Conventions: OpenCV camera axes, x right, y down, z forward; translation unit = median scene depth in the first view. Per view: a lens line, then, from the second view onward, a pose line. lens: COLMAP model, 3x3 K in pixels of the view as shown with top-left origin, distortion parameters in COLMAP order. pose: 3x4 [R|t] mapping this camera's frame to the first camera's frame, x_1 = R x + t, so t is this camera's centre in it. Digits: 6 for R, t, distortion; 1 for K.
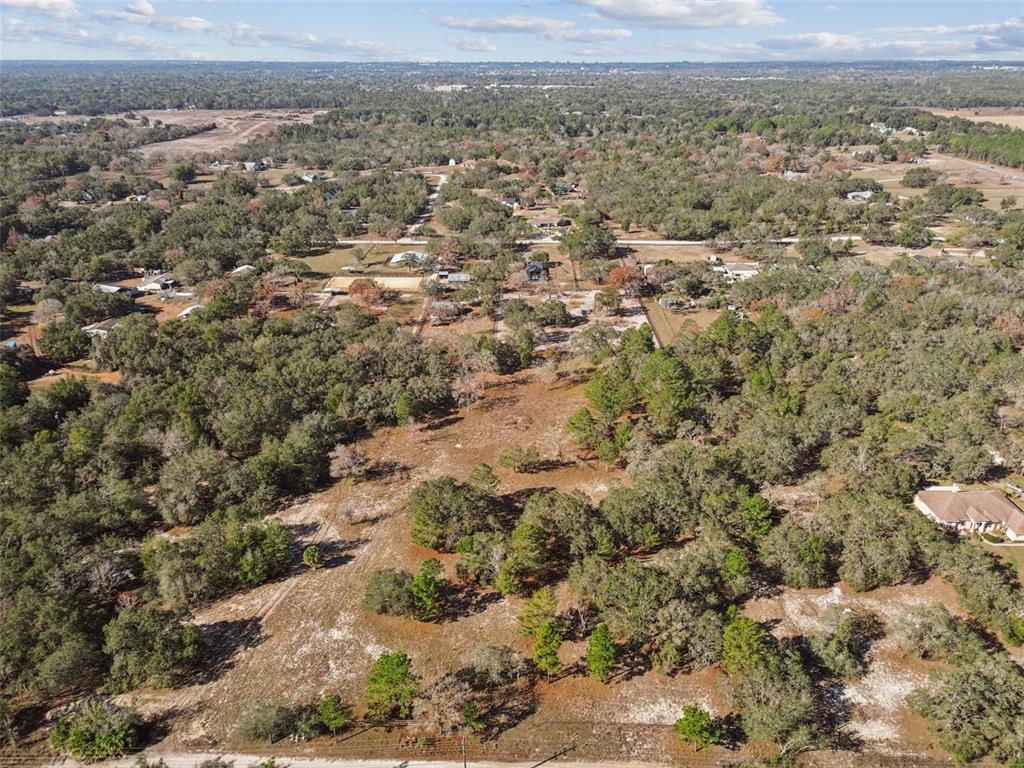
lens RADIAL K [[757.7, 0, 508.3], [0, 757.7, 382.9], [0, 0, 1]] dist [0.066715, -0.069850]
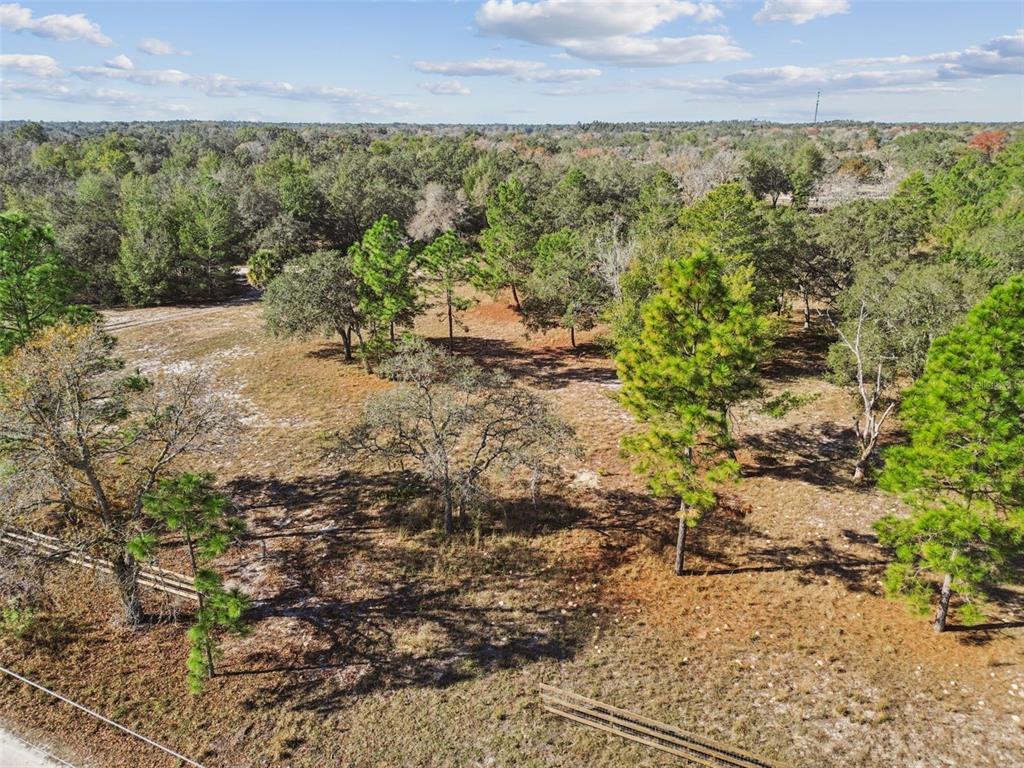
lens RADIAL K [[727.3, 0, 514.8], [0, 727.3, 379.1], [0, 0, 1]] dist [0.065945, -0.054524]
pose [[0.925052, 0.133925, -0.355447, 0.054603], [-0.157277, 0.986843, -0.037493, 0.247047], [0.345749, 0.090586, 0.933944, 0.541256]]
